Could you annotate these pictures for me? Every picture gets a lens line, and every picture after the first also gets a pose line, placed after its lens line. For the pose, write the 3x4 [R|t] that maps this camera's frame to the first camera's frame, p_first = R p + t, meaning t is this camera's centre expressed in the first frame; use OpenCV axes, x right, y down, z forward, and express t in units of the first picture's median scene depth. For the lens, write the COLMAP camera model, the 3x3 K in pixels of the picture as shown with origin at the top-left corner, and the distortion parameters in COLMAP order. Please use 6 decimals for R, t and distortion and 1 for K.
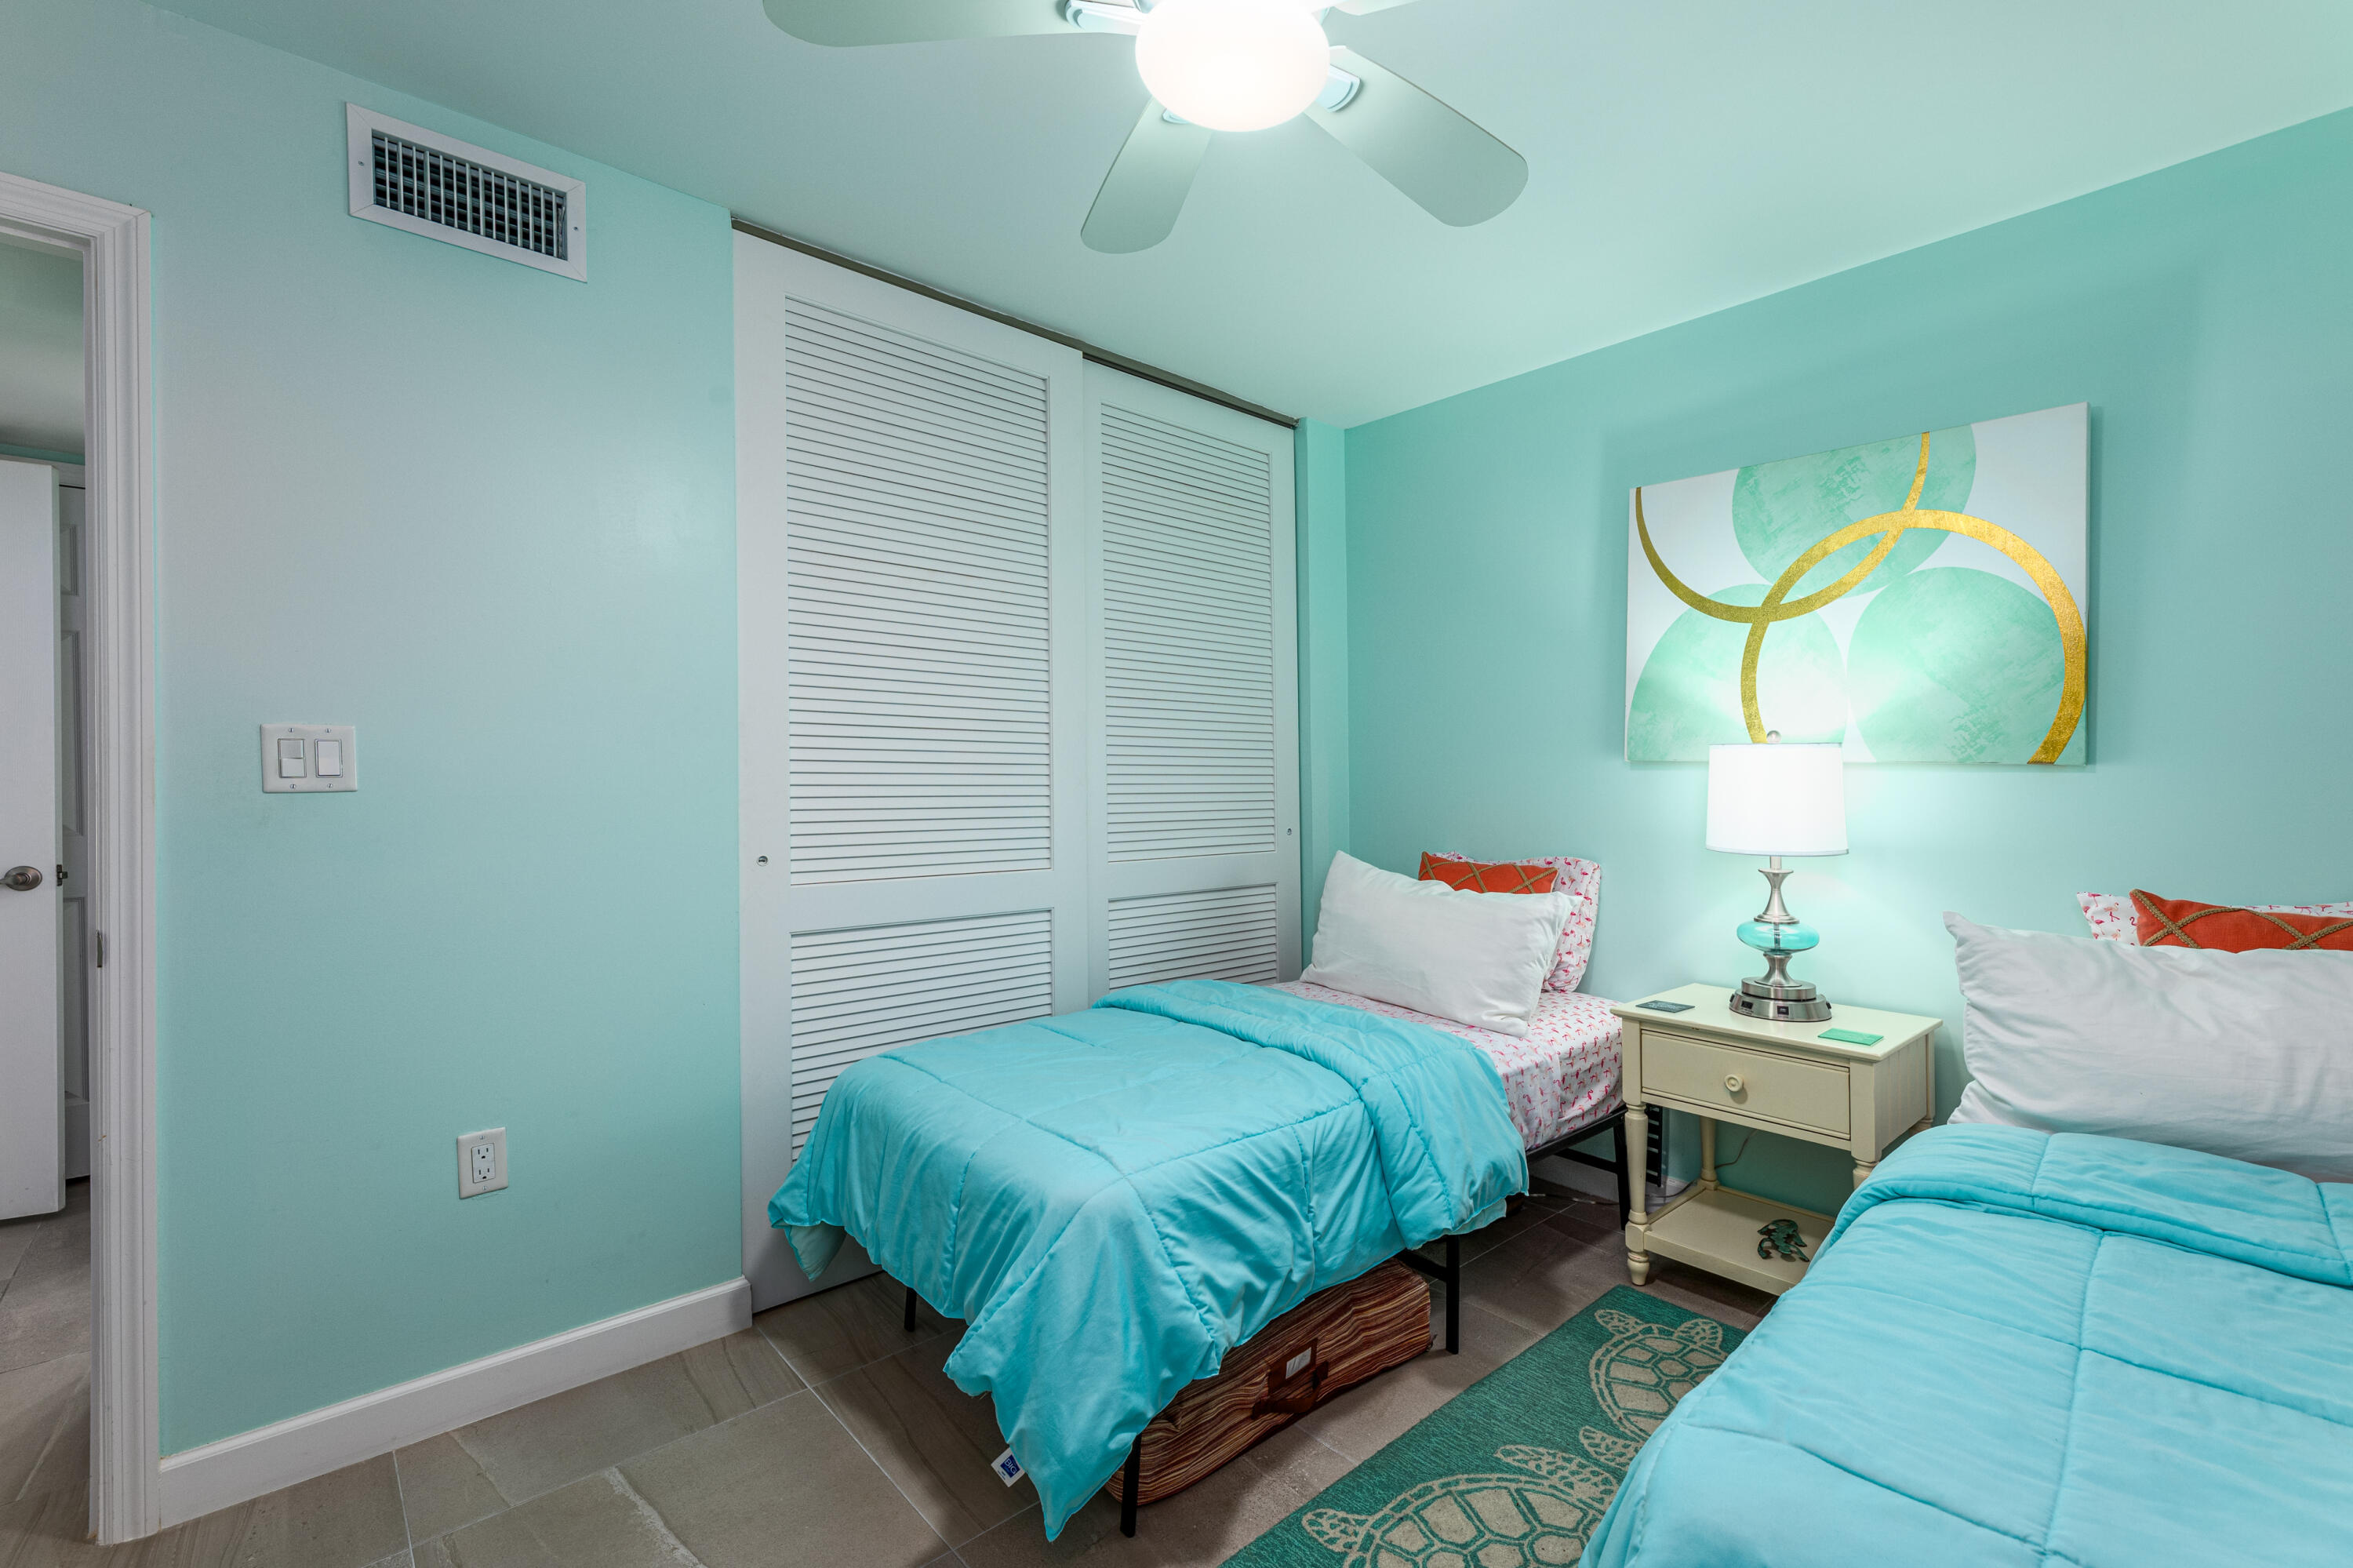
lens RADIAL K [[952.6, 0, 1175.0], [0, 952.6, 771.0], [0, 0, 1]] dist [0.001344, -0.000162]
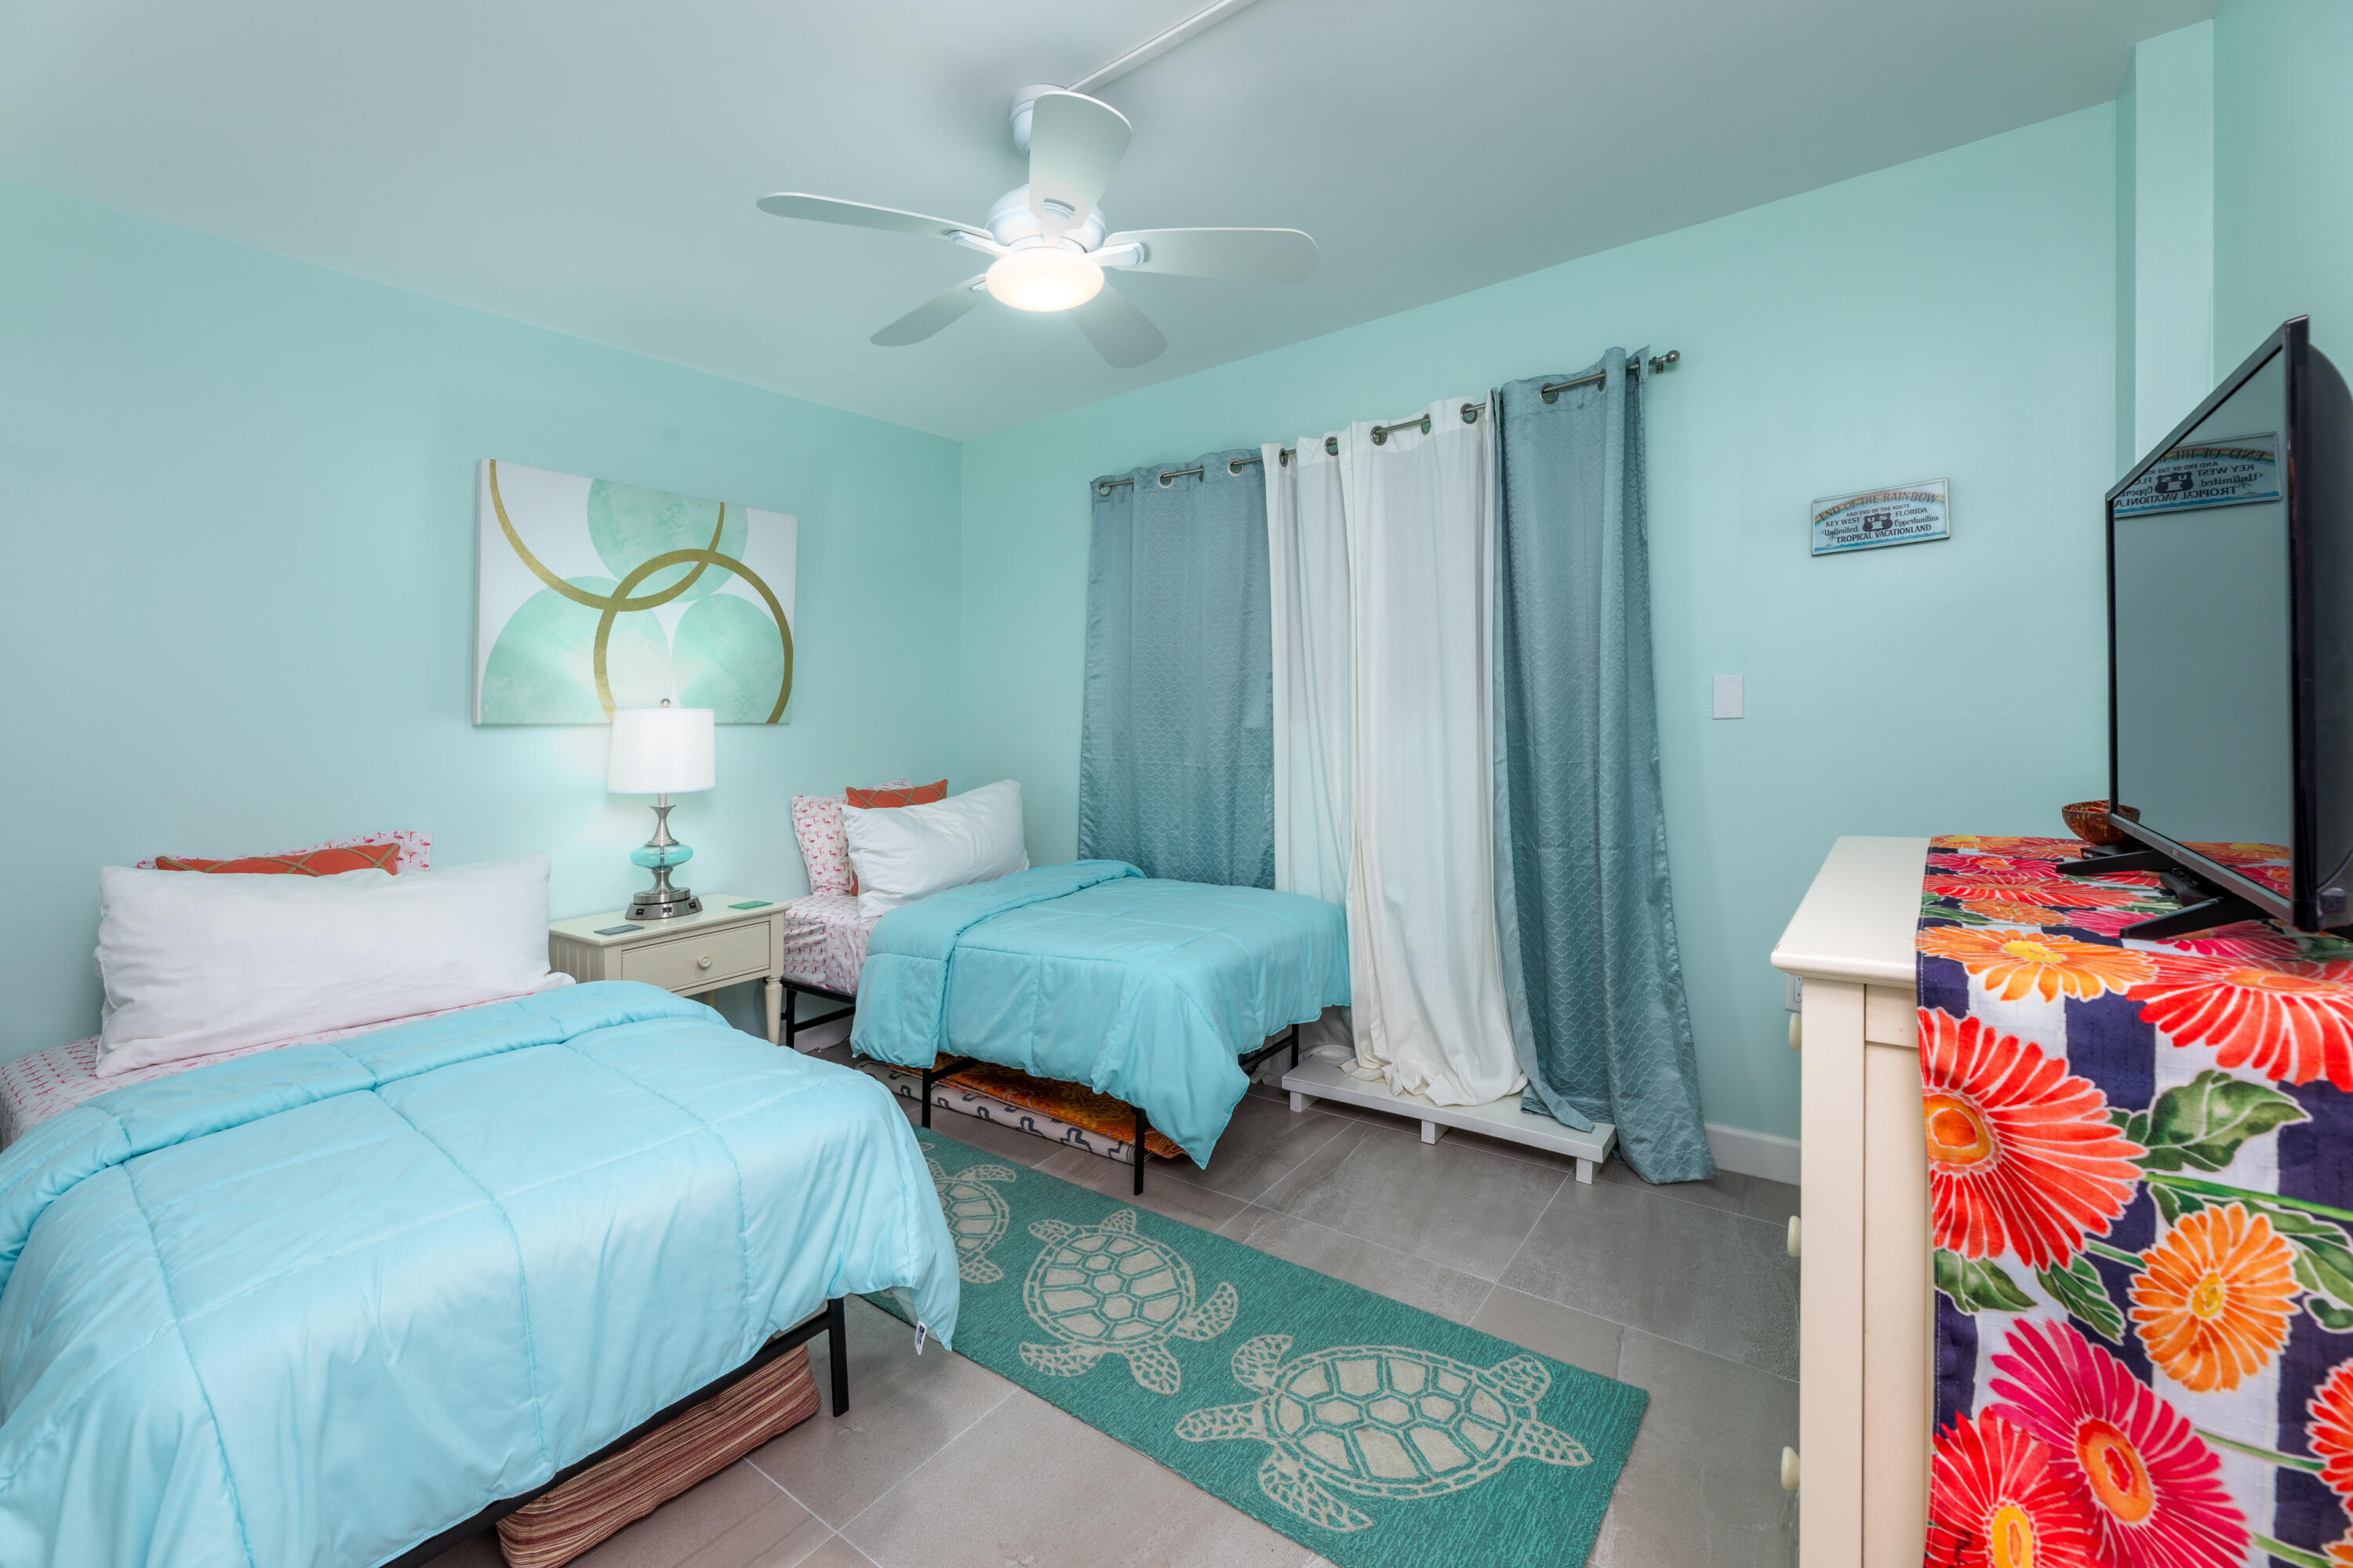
lens RADIAL K [[952.6, 0, 1175.0], [0, 952.6, 771.0], [0, 0, 1]] dist [0.001344, -0.000162]
pose [[-0.165679, -0.056307, 0.984571, -0.744419], [0.023765, 0.997851, 0.061066, -0.006014], [-0.985893, 0.033515, -0.163985, 0.493625]]
